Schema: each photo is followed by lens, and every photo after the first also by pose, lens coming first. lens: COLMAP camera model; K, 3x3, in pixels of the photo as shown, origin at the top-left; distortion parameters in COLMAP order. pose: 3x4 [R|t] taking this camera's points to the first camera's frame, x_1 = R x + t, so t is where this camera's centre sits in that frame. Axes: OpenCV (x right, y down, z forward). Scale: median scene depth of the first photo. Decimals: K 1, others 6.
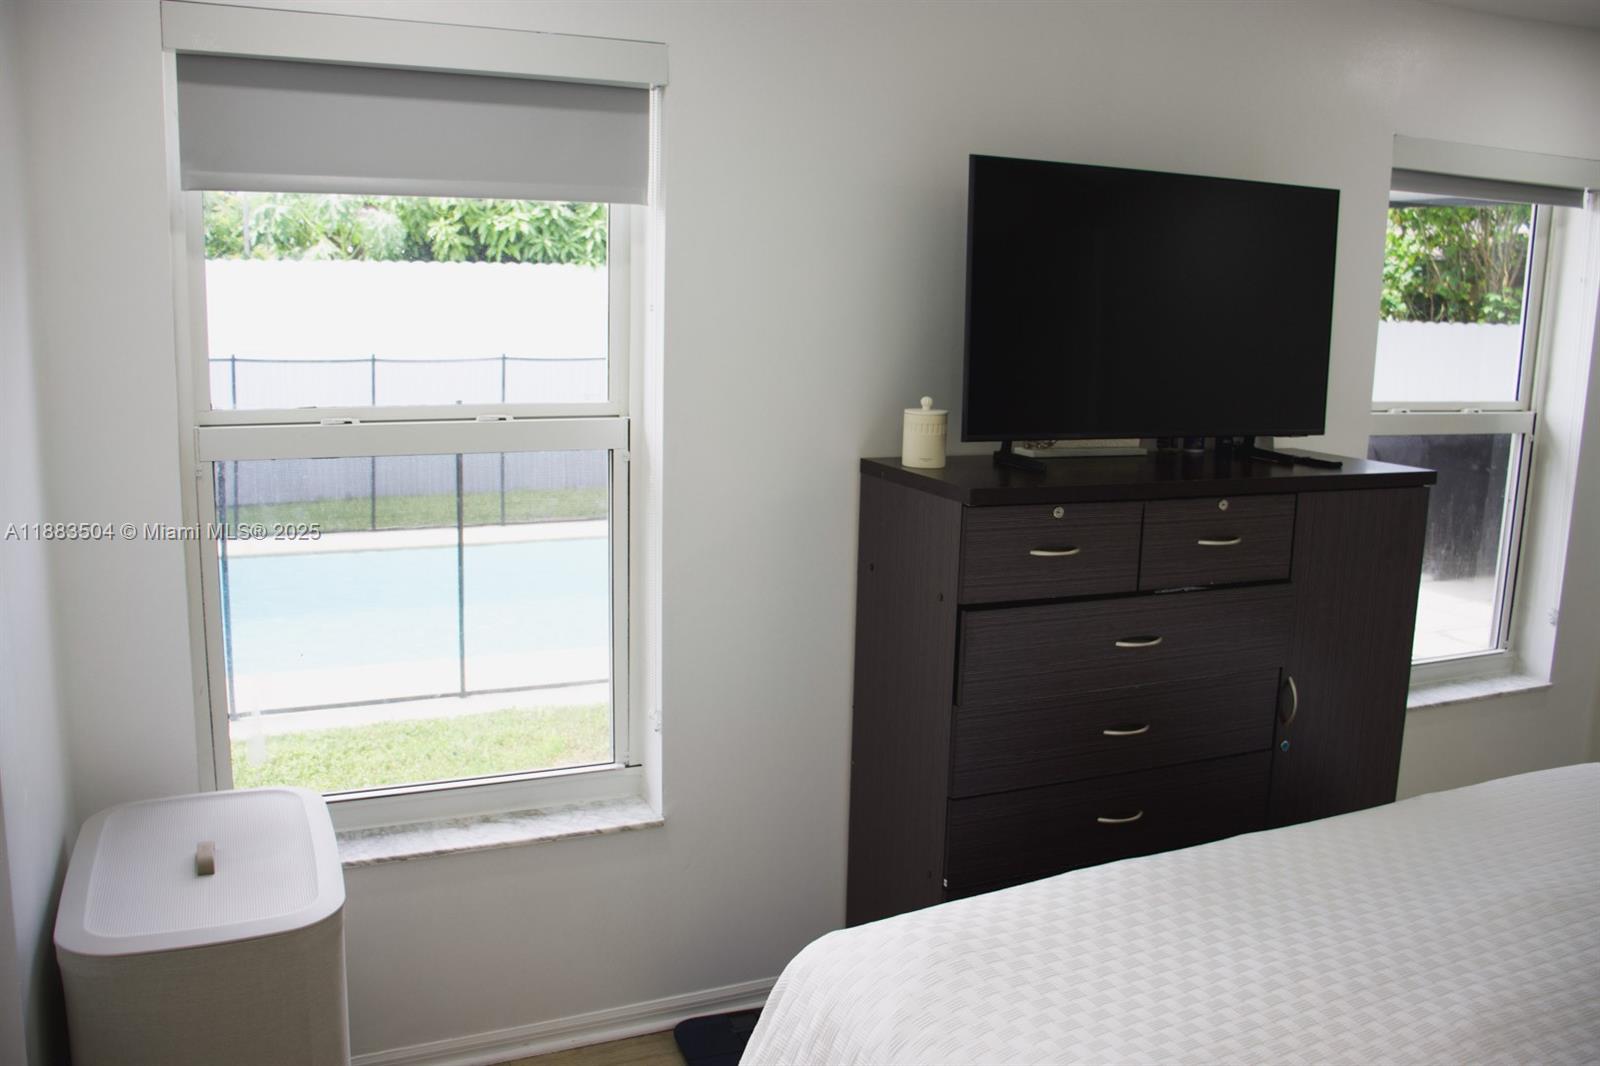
lens RADIAL K [[1356.0, 0, 800.0], [0, 1356.0, 533.0], [0, 0, 1]] dist [-0.171227, 0.163121]
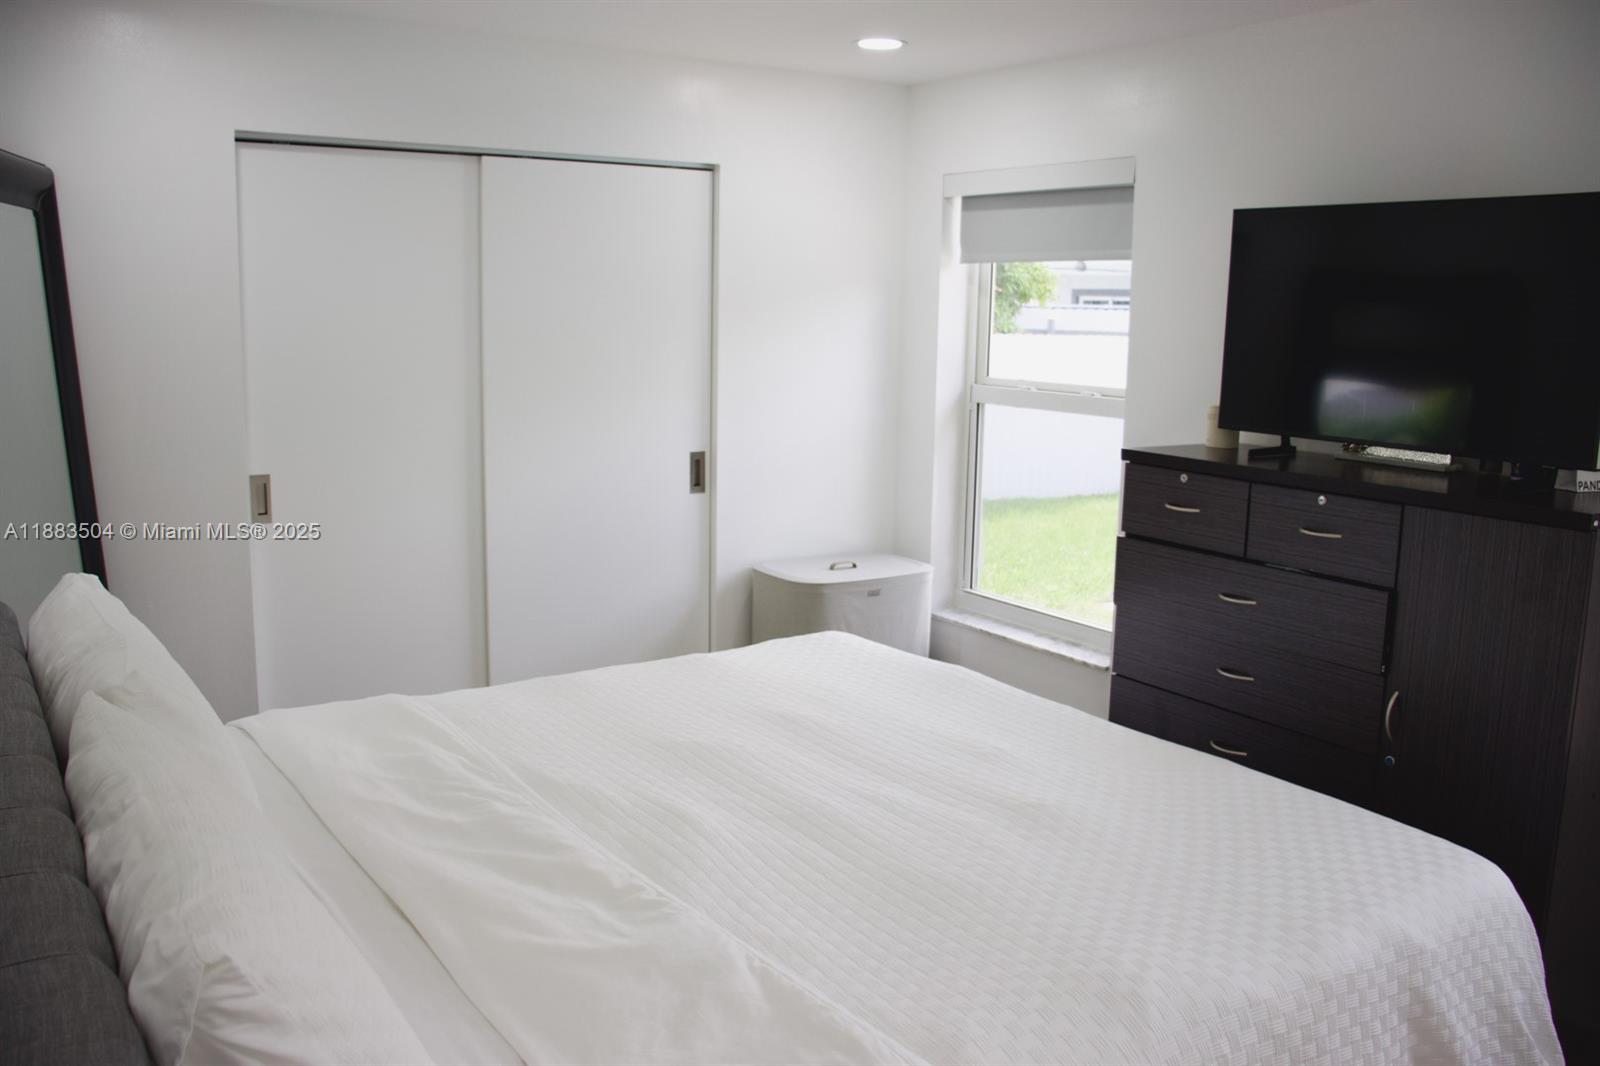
lens RADIAL K [[1356.0, 0, 800.0], [0, 1356.0, 533.0], [0, 0, 1]] dist [-0.171227, 0.163121]
pose [[0.151322, 0.139476, -0.978595, 1.349141], [-0.184667, 0.976555, 0.110630, -0.036311], [0.971082, 0.163973, 0.173531, 0.406472]]
